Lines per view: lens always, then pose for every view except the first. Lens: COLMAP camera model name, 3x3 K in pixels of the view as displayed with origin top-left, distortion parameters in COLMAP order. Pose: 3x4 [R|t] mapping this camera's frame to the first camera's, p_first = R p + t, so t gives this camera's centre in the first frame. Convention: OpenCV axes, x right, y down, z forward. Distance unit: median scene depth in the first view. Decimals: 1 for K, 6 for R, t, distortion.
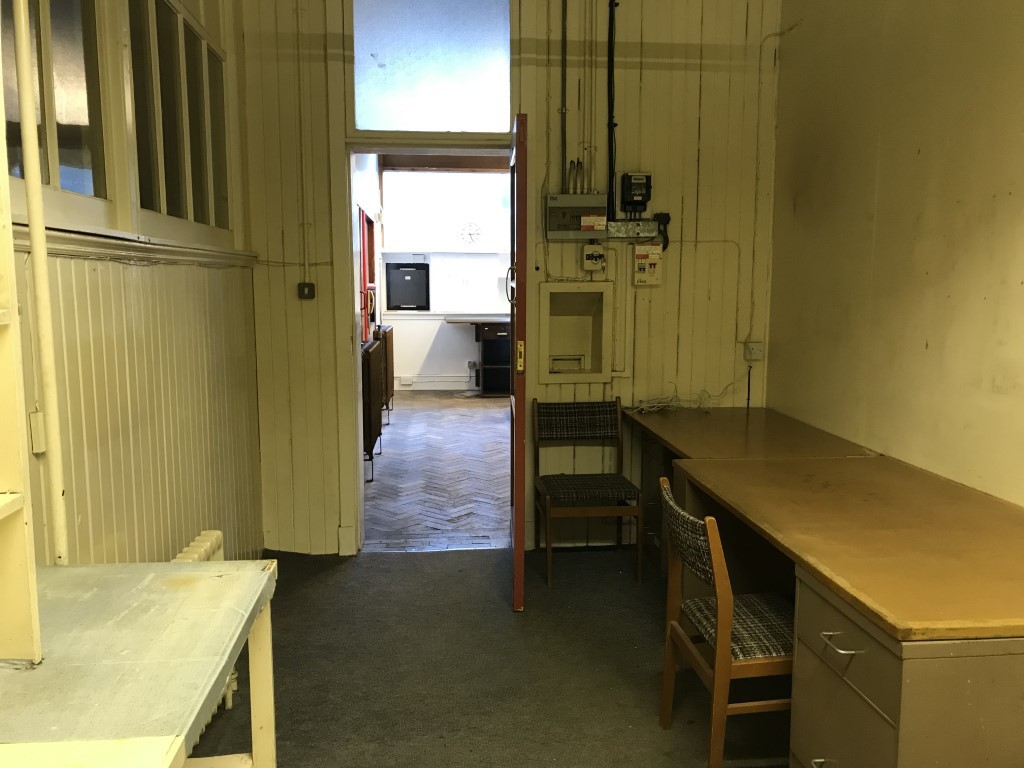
lens RADIAL K [[845.3, 0, 515.7], [0, 845.3, 388.1], [0, 0, 1]] dist [0.035241, -0.008284]
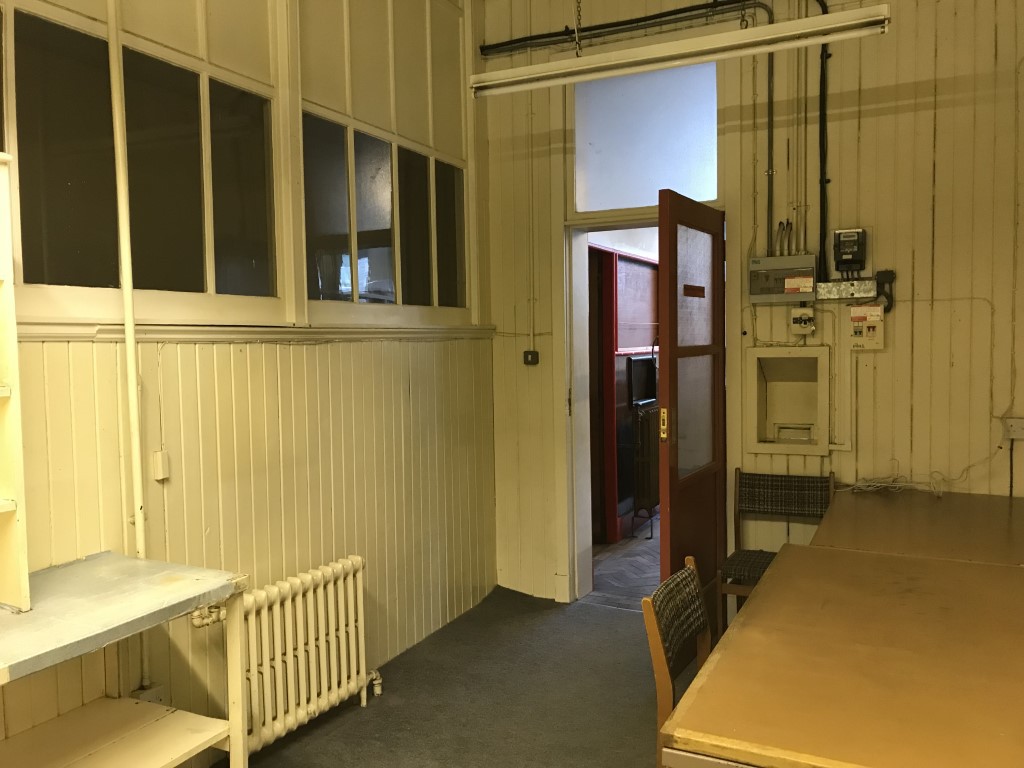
lens RADIAL K [[845.3, 0, 515.7], [0, 845.3, 388.1], [0, 0, 1]] dist [0.035241, -0.008284]
pose [[0.853612, 0.018236, -0.520591, 0.315640], [-0.052991, 0.997242, -0.051956, -0.014749], [0.518208, 0.071937, 0.852224, 0.038293]]
